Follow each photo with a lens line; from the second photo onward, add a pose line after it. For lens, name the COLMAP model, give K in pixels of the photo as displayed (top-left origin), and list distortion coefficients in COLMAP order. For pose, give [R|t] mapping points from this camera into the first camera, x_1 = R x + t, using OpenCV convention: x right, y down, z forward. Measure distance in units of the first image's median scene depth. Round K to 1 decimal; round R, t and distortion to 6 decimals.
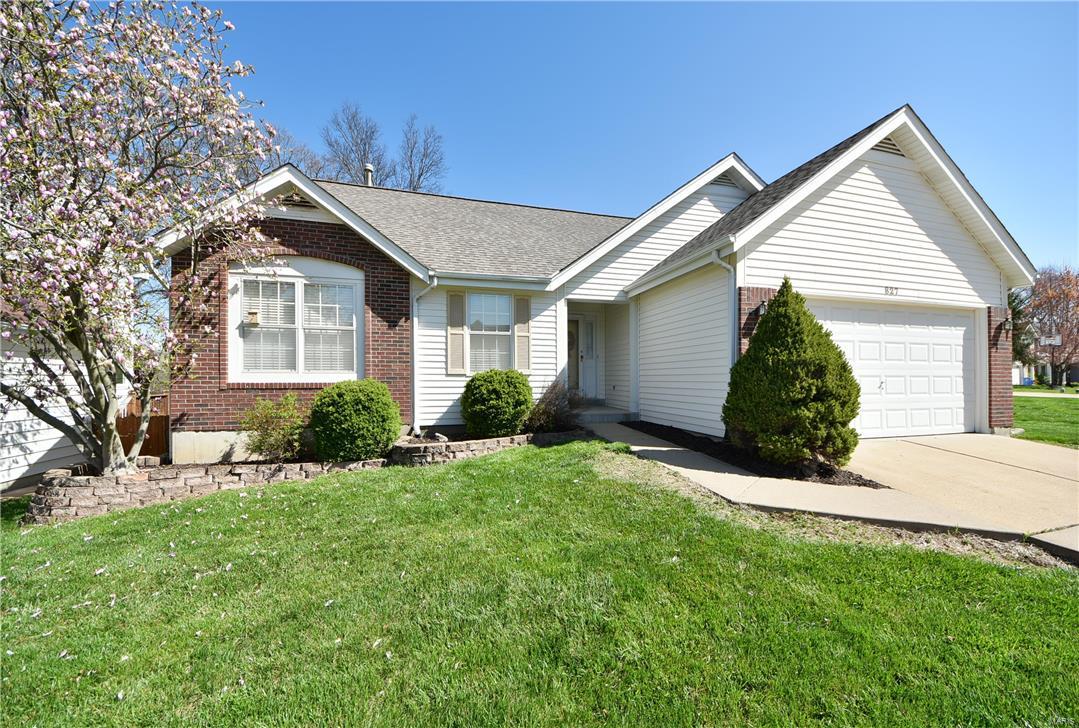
lens RADIAL K [[356.7, 0, 522.4], [0, 356.7, 372.6], [0, 0, 1]] dist [0.029547, -0.017188]
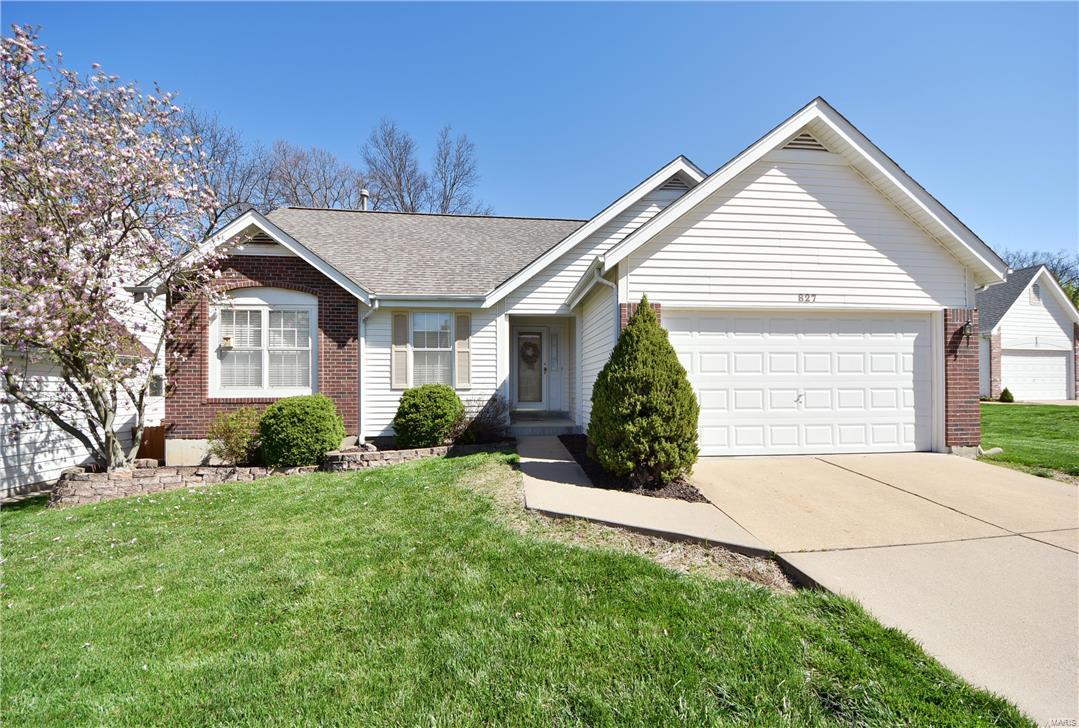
lens RADIAL K [[386.7, 0, 541.9], [0, 386.7, 378.6], [0, 0, 1]] dist [0.021923, -0.015076]
pose [[0.988870, -0.010770, -0.148389, 0.465141], [0.010020, 0.999933, -0.005798, -0.017495], [0.148441, 0.004247, 0.988912, -0.099024]]
